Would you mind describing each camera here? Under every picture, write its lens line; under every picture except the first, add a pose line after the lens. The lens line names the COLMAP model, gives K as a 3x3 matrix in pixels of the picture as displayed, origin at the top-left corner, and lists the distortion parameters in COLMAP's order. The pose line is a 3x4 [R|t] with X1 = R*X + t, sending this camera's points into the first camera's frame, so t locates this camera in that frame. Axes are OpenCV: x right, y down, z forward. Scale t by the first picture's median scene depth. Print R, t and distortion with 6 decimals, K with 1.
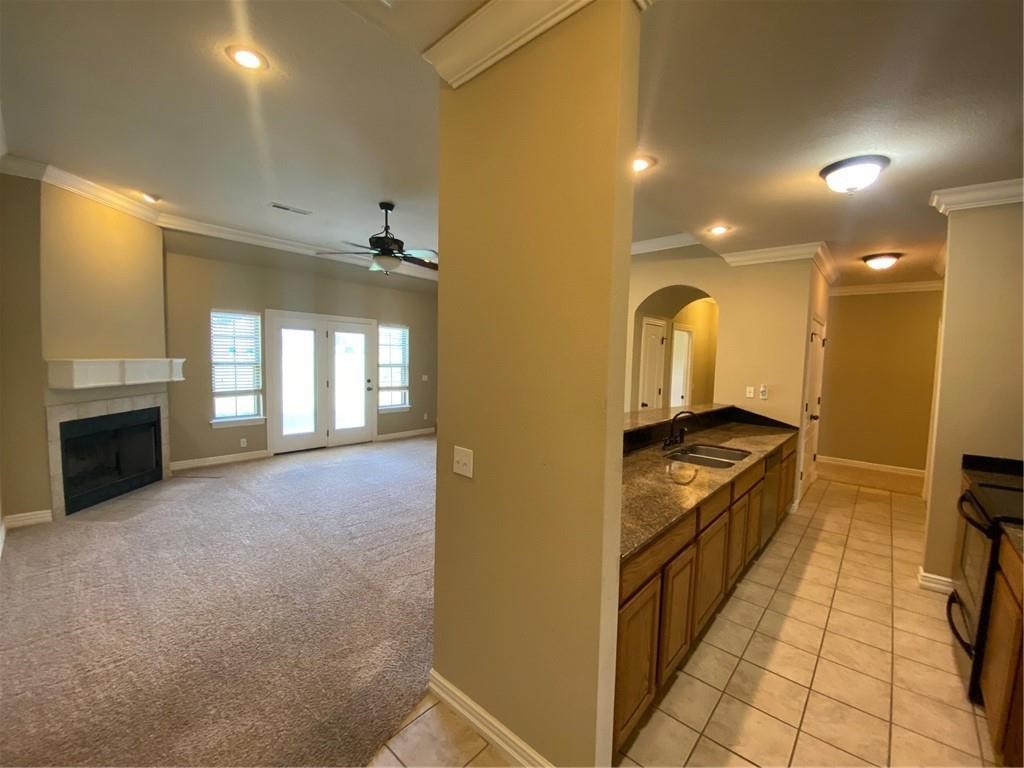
lens RADIAL K [[416.1, 0, 512.0], [0, 416.1, 384.0], [0, 0, 1]] dist [0.028042, -0.028631]
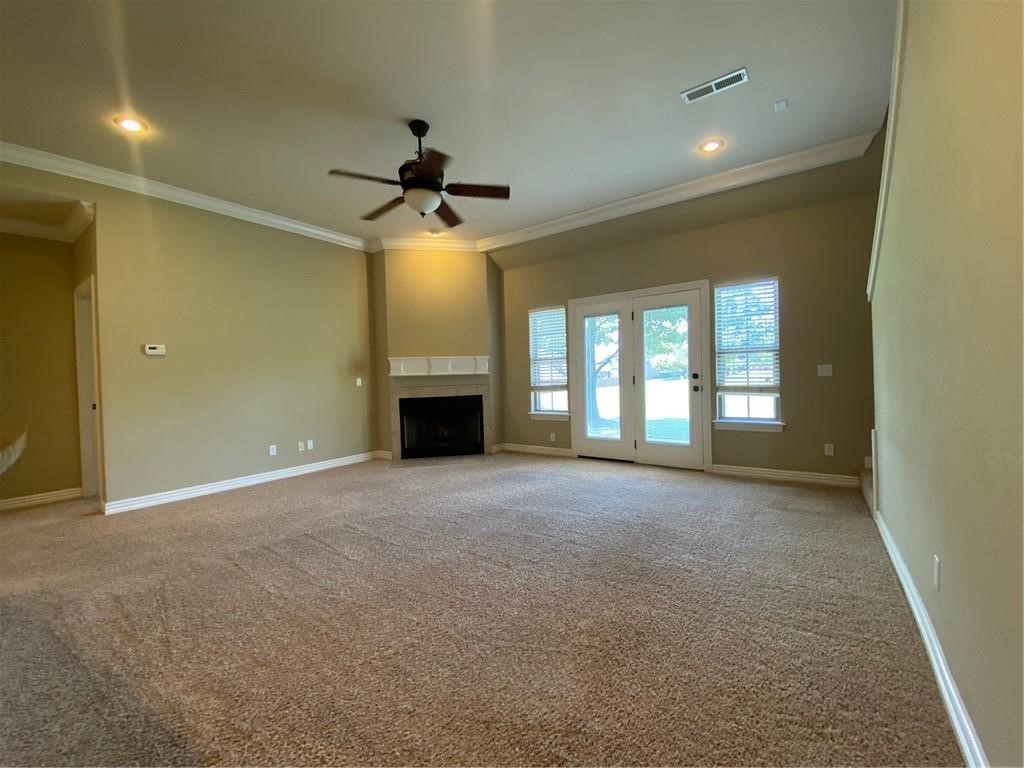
lens RADIAL K [[416.1, 0, 512.0], [0, 416.1, 384.0], [0, 0, 1]] dist [0.028042, -0.028631]
pose [[0.094917, -0.005276, -0.995471, 0.365327], [-0.030486, 0.999502, -0.008204, 0.024888], [0.995018, 0.031126, 0.094709, 0.853507]]
